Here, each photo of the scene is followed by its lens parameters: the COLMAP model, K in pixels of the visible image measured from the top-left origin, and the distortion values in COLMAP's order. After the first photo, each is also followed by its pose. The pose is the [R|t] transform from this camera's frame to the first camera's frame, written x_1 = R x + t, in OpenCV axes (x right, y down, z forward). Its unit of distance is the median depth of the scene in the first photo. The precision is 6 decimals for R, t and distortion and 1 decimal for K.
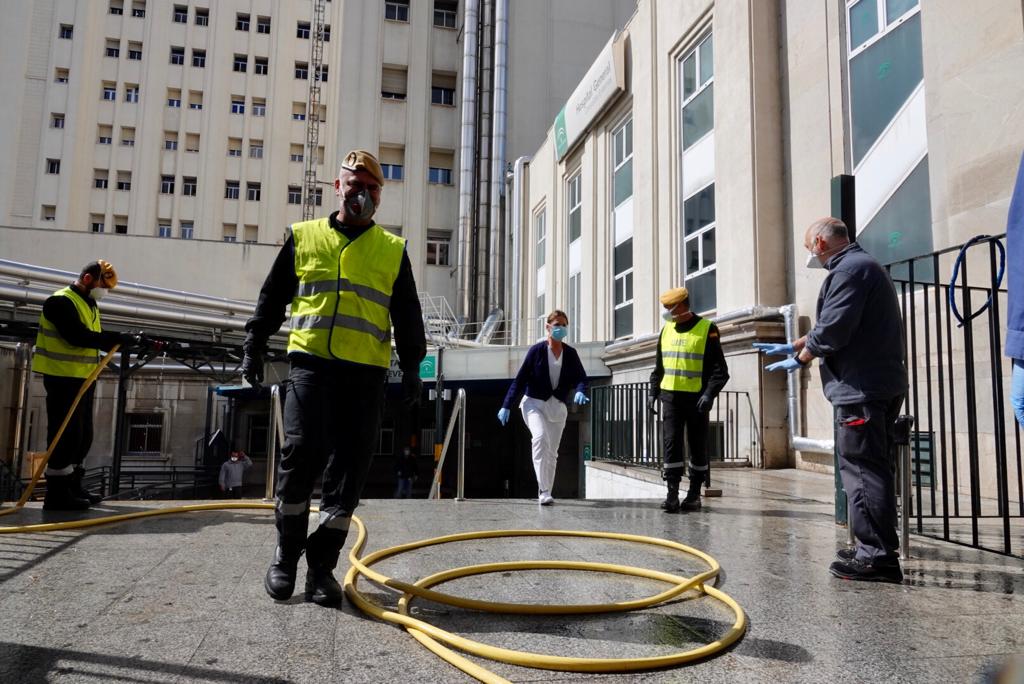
lens RADIAL K [[717.8, 0, 512.6], [0, 717.8, 338.7], [0, 0, 1]] dist [0.007369, -0.003034]
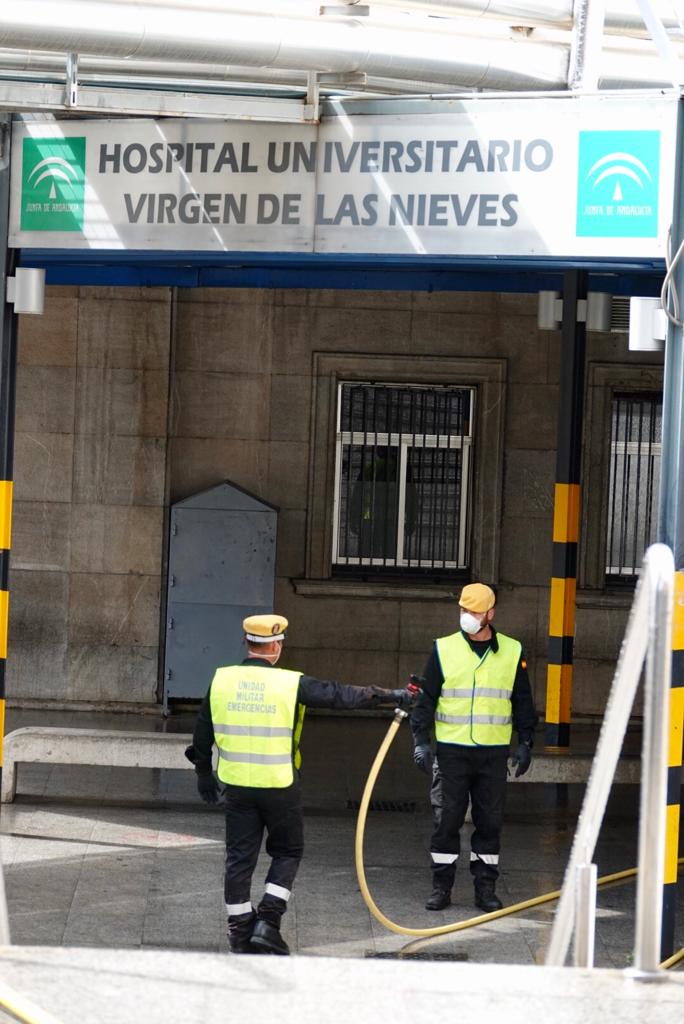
lens RADIAL K [[4097.2, 0, 342.2], [0, 4097.2, 511.6], [0, 0, 1]] dist [-0.034495, 0.000000]
pose [[0.979911, 0.031538, -0.196926, 0.025574], [0.001295, 0.986390, 0.164415, -0.046395], [0.199431, -0.161367, 0.966534, -0.101692]]
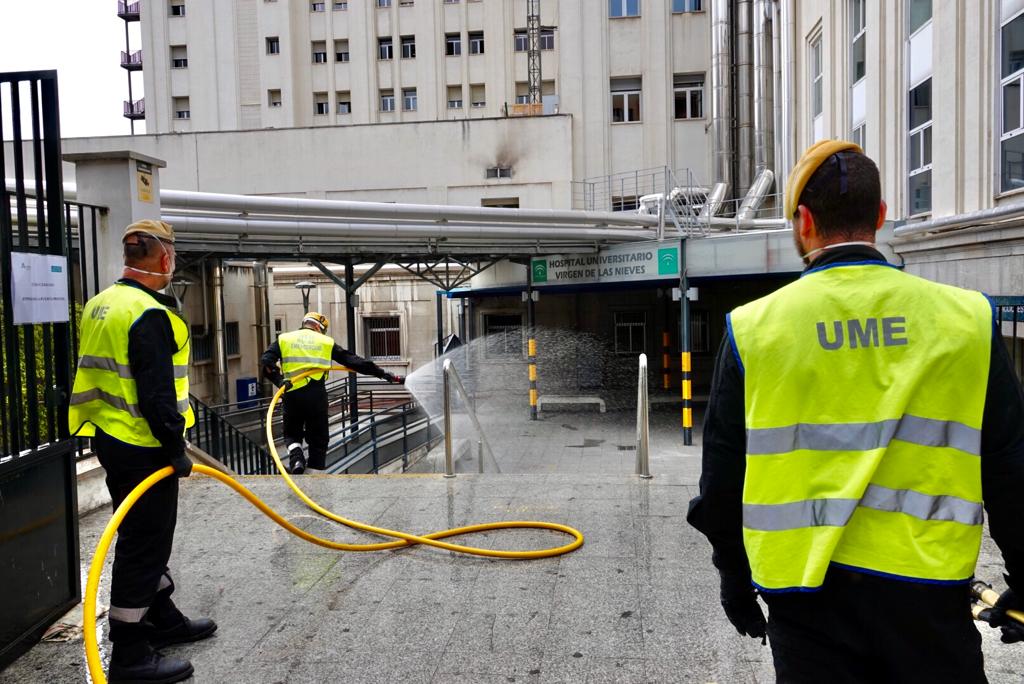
lens RADIAL K [[863.9, 0, 510.9], [0, 863.9, 339.2], [0, 0, 1]] dist [0.035932, 0.002209]
pose [[0.942223, -0.025768, -0.333993, 0.034680], [0.081296, 0.984820, 0.153363, -0.032888], [0.324971, -0.171654, 0.930015, -0.013064]]
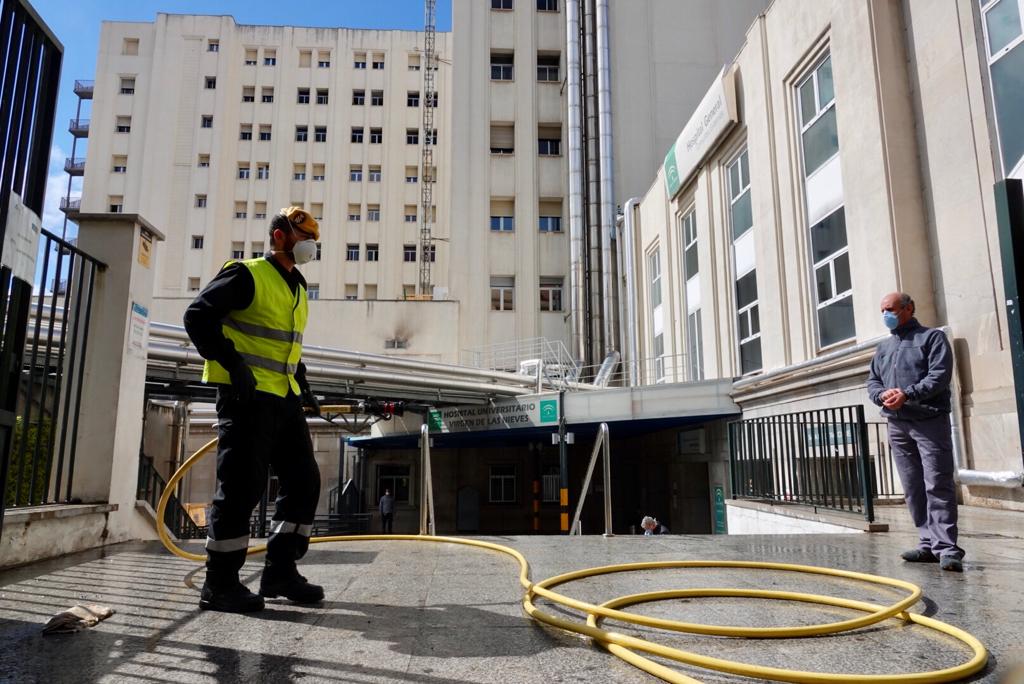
lens RADIAL K [[717.8, 0, 512.7], [0, 717.8, 338.5], [0, 0, 1]] dist [0.007369, -0.003034]
pose [[0.987414, -0.048976, -0.150380, -0.010475], [0.039003, 0.996884, -0.068566, 0.004223], [0.153270, 0.061838, 0.986248, -0.002740]]
